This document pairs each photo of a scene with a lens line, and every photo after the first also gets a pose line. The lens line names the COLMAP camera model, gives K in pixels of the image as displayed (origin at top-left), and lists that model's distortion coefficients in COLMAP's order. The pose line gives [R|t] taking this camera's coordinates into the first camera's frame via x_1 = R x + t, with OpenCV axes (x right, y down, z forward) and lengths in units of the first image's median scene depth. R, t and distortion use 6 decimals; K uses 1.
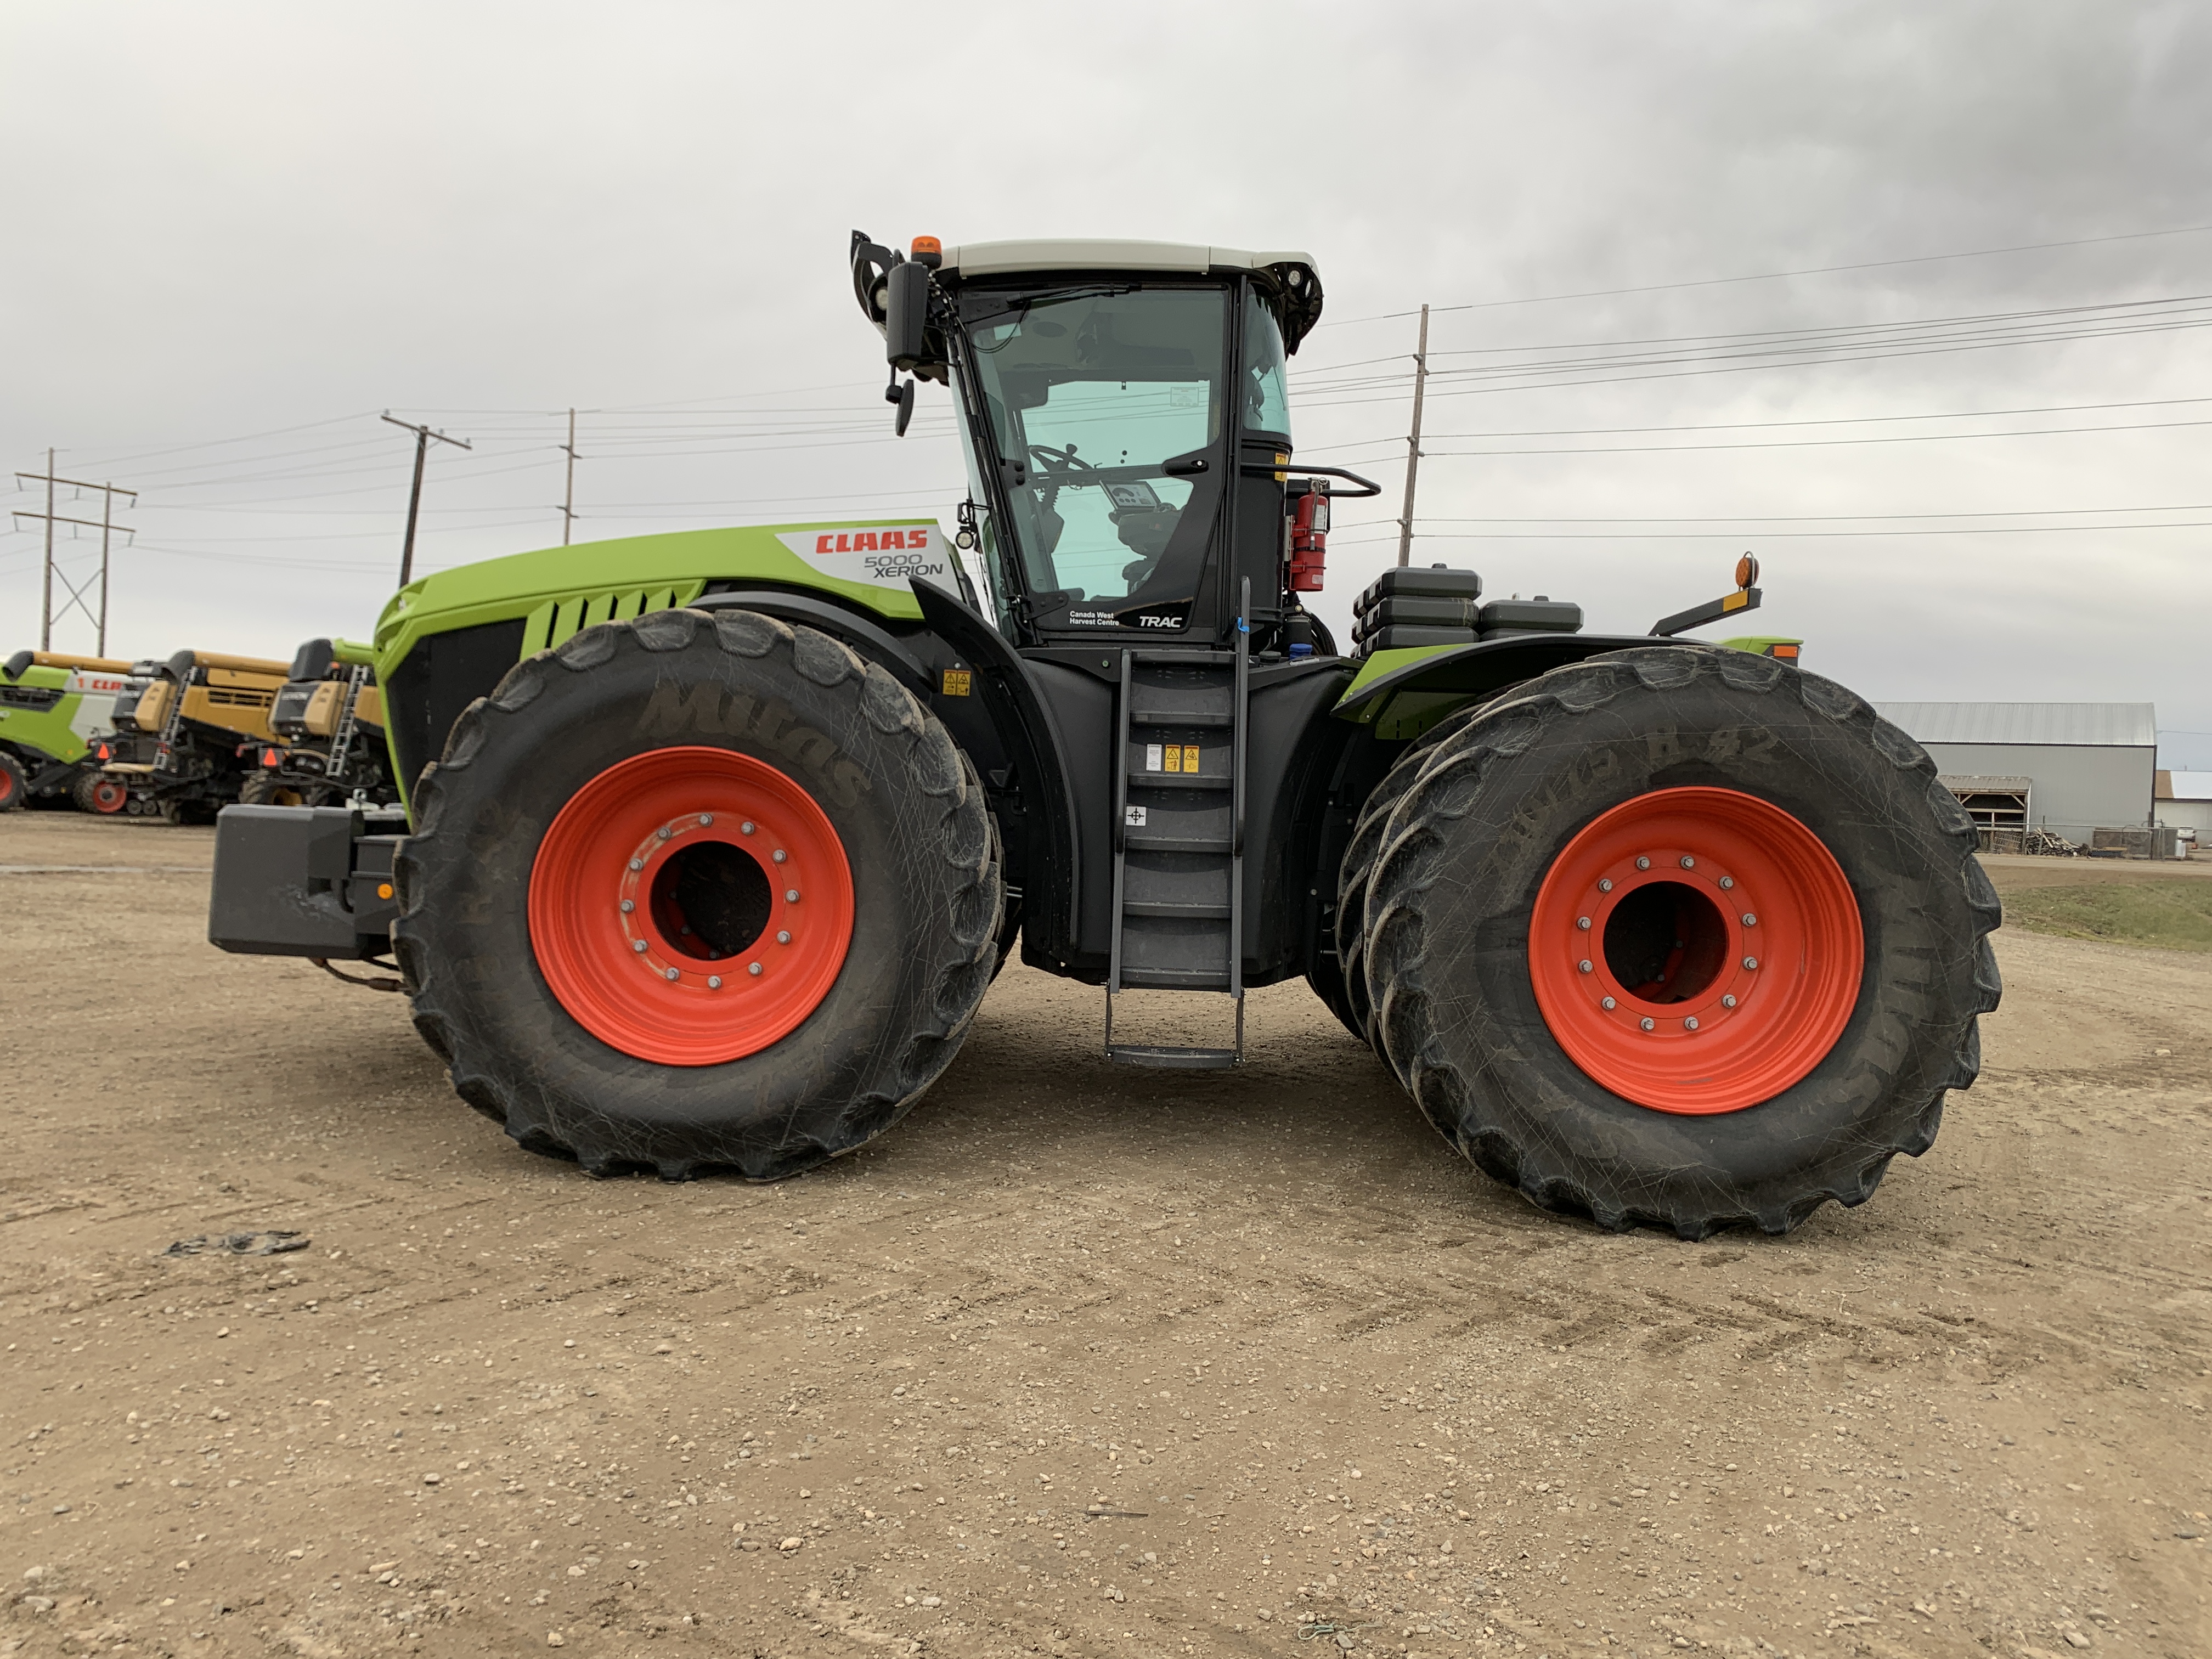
lens RADIAL K [[1665.2, 0, 1106.0], [0, 1665.2, 829.5], [0, 0, 1]] dist [0.022198, -0.000551]
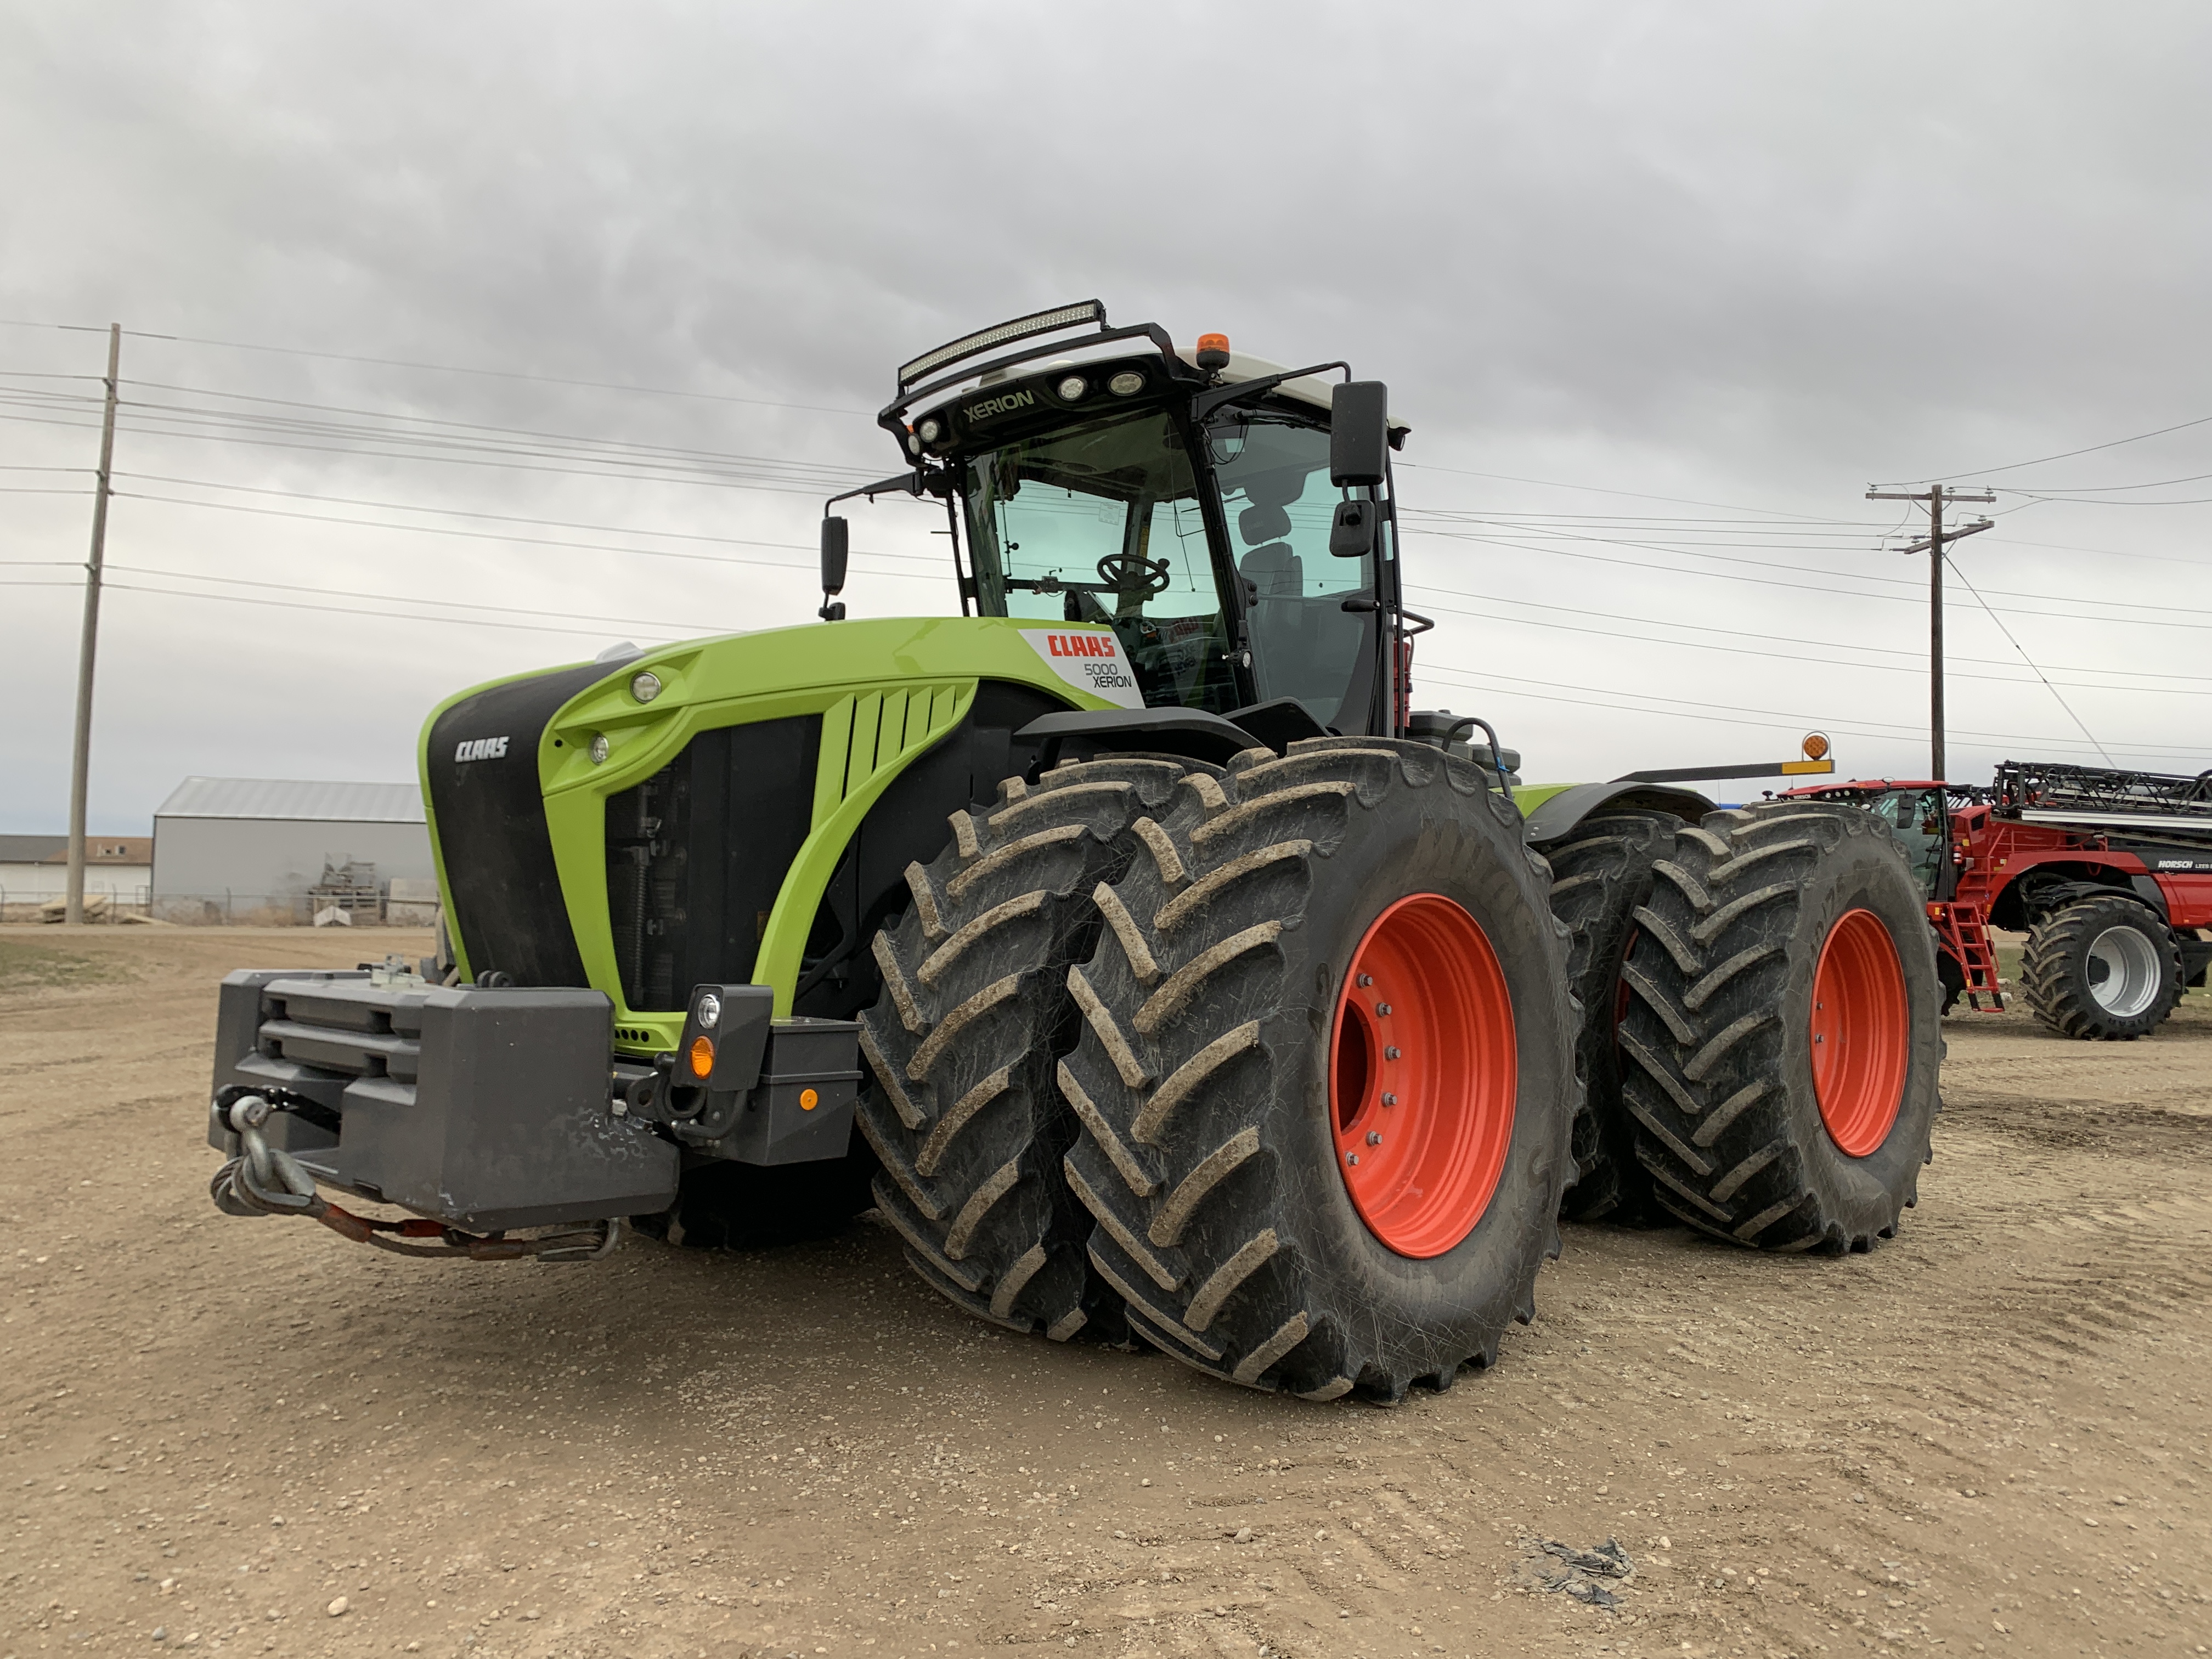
lens RADIAL K [[1665.2, 0, 1106.0], [0, 1665.2, 829.5], [0, 0, 1]] dist [0.022198, -0.000551]
pose [[0.694321, 0.006721, 0.719634, -0.846634], [0.029249, 0.998867, -0.037550, -0.046459], [-0.719071, 0.047120, 0.693338, 0.421468]]
